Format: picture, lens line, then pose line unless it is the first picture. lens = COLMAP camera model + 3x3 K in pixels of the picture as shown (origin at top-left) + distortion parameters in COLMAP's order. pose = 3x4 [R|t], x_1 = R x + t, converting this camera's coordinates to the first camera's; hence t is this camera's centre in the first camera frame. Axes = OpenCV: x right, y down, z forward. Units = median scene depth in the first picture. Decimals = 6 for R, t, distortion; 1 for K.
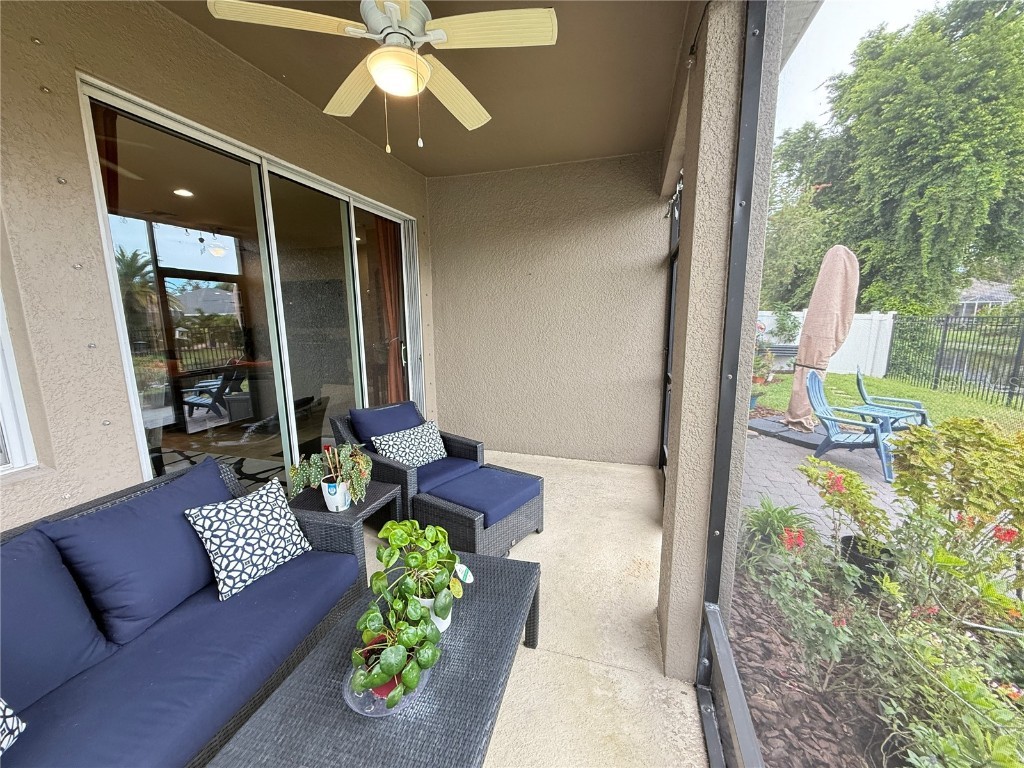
lens RADIAL K [[410.0, 0, 511.3], [0, 410.0, 383.9], [0, 0, 1]] dist [0.000677, -0.000100]
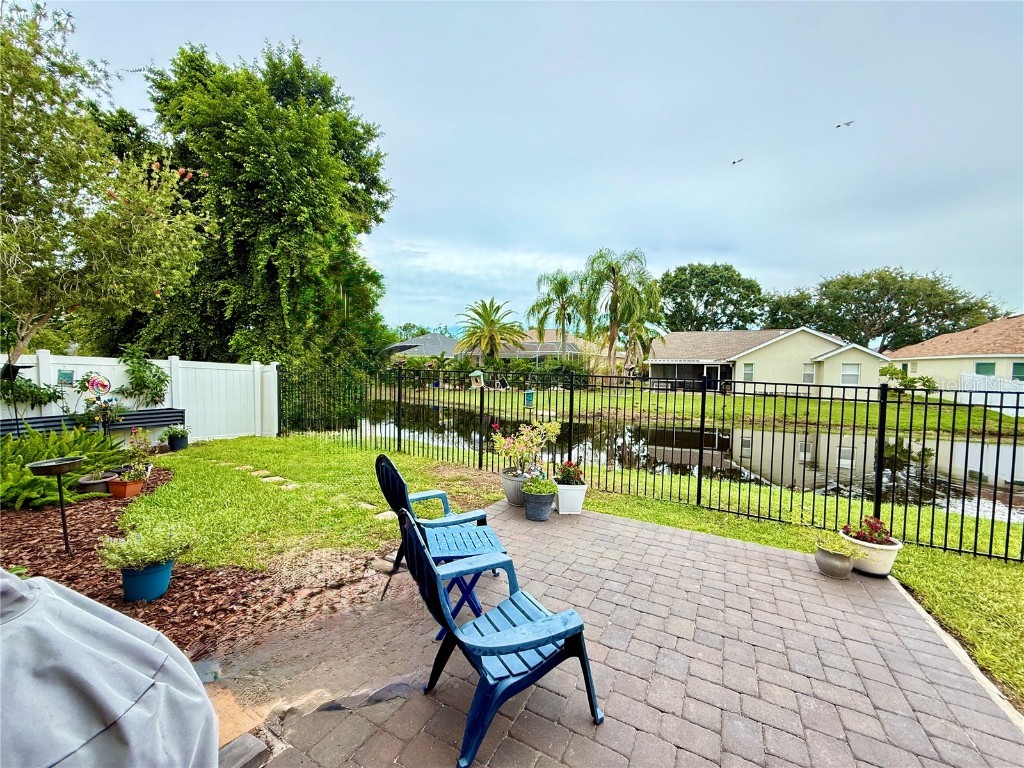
lens RADIAL K [[410.0, 0, 510.6], [0, 410.0, 384.9], [0, 0, 1]] dist [0.000677, -0.000100]
pose [[0.200889, -0.037655, 0.978890, 0.140824], [0.153497, 0.988128, 0.006510, -0.048578], [-0.967513, 0.148949, 0.204284, 0.297756]]
